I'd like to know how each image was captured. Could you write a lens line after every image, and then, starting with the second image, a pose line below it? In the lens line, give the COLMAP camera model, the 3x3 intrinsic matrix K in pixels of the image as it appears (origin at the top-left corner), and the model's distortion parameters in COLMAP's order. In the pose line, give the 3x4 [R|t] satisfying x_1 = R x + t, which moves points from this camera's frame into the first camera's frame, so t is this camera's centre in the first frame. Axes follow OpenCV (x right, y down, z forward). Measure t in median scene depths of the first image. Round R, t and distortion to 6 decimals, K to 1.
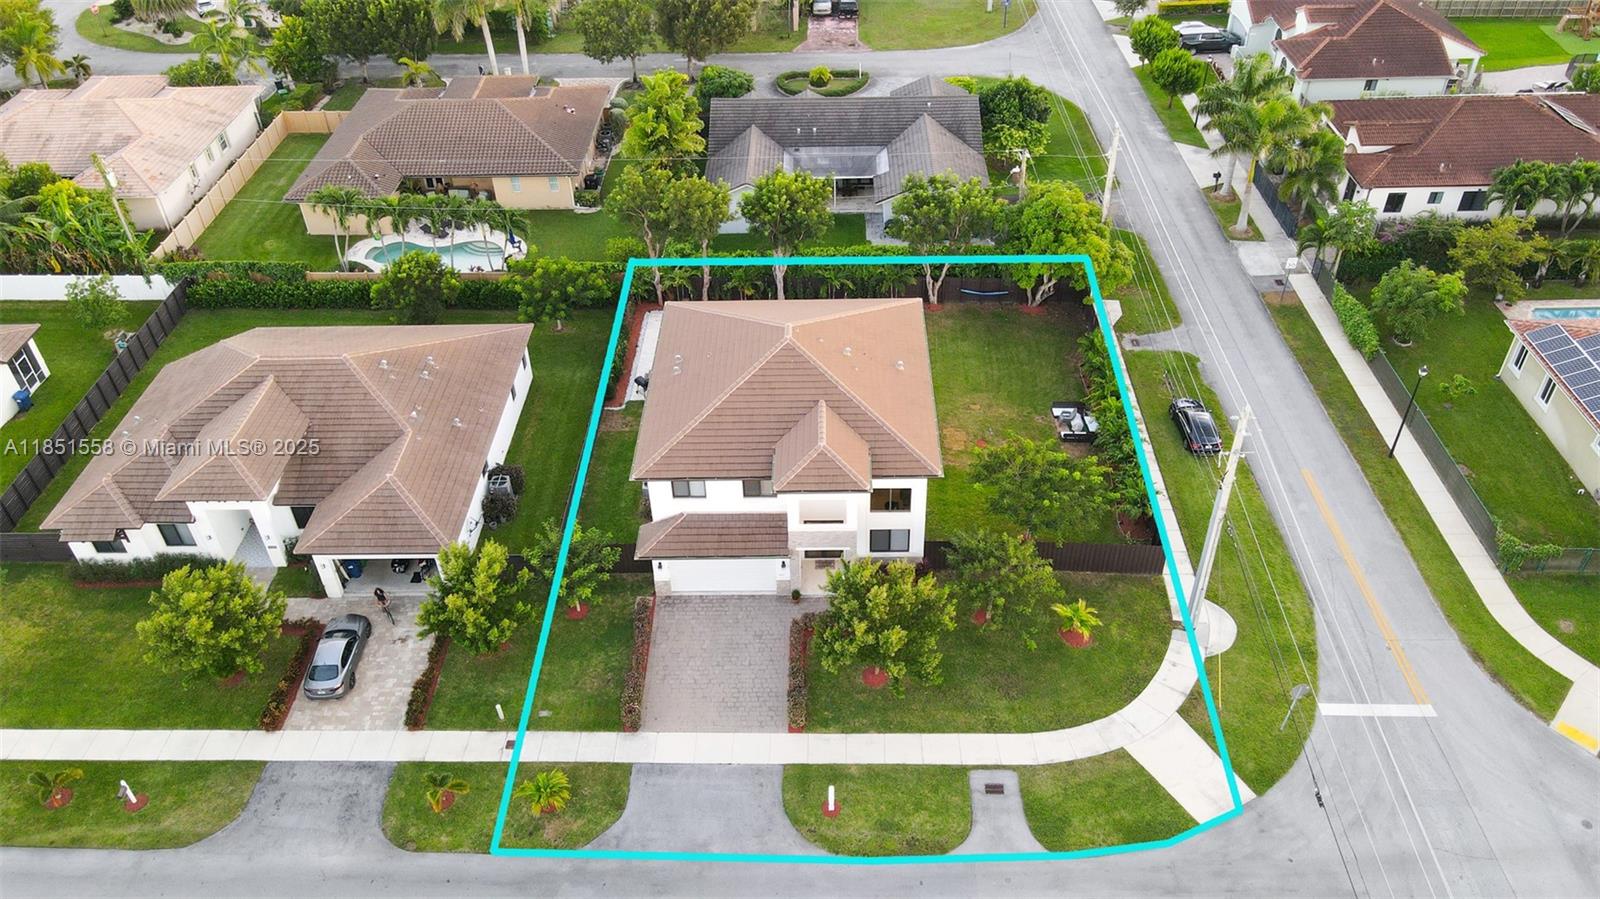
lens RADIAL K [[1156.2, 0, 800.0], [0, 1156.2, 449.5], [0, 0, 1]] dist [0.014872, 0.004868]
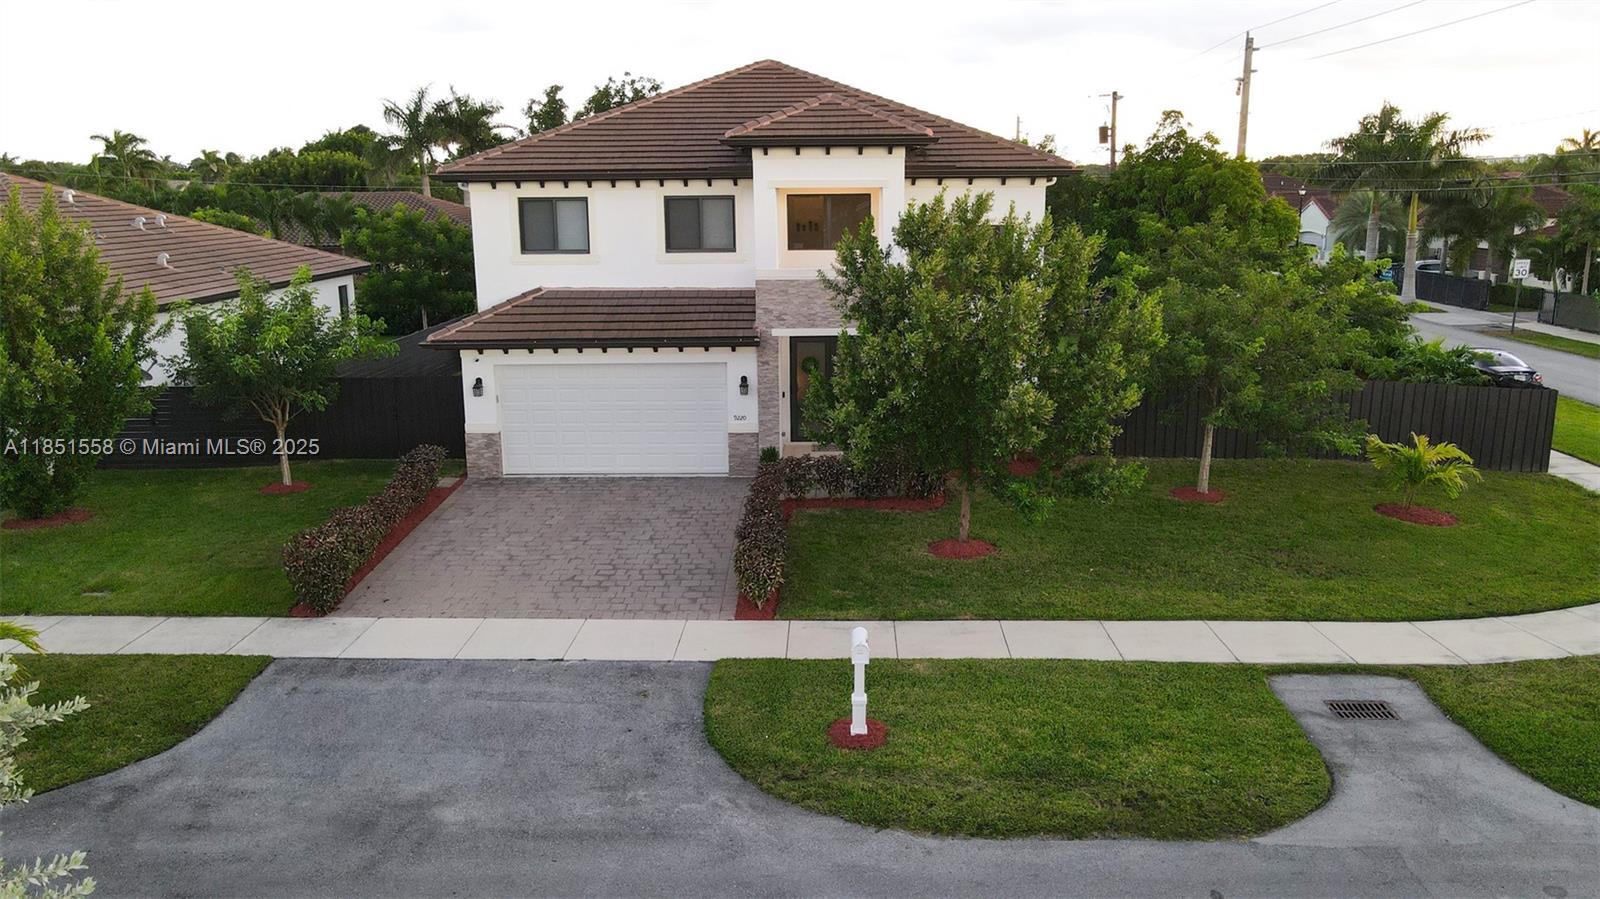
lens RADIAL K [[1156.2, 0, 800.0], [0, 1156.2, 449.5], [0, 0, 1]] dist [0.014872, 0.004868]
pose [[0.999876, 0.015690, -0.001634, 0.010494], [-0.014807, 0.897746, -0.440265, 0.369772], [-0.005440, 0.440234, 0.897867, 0.672443]]
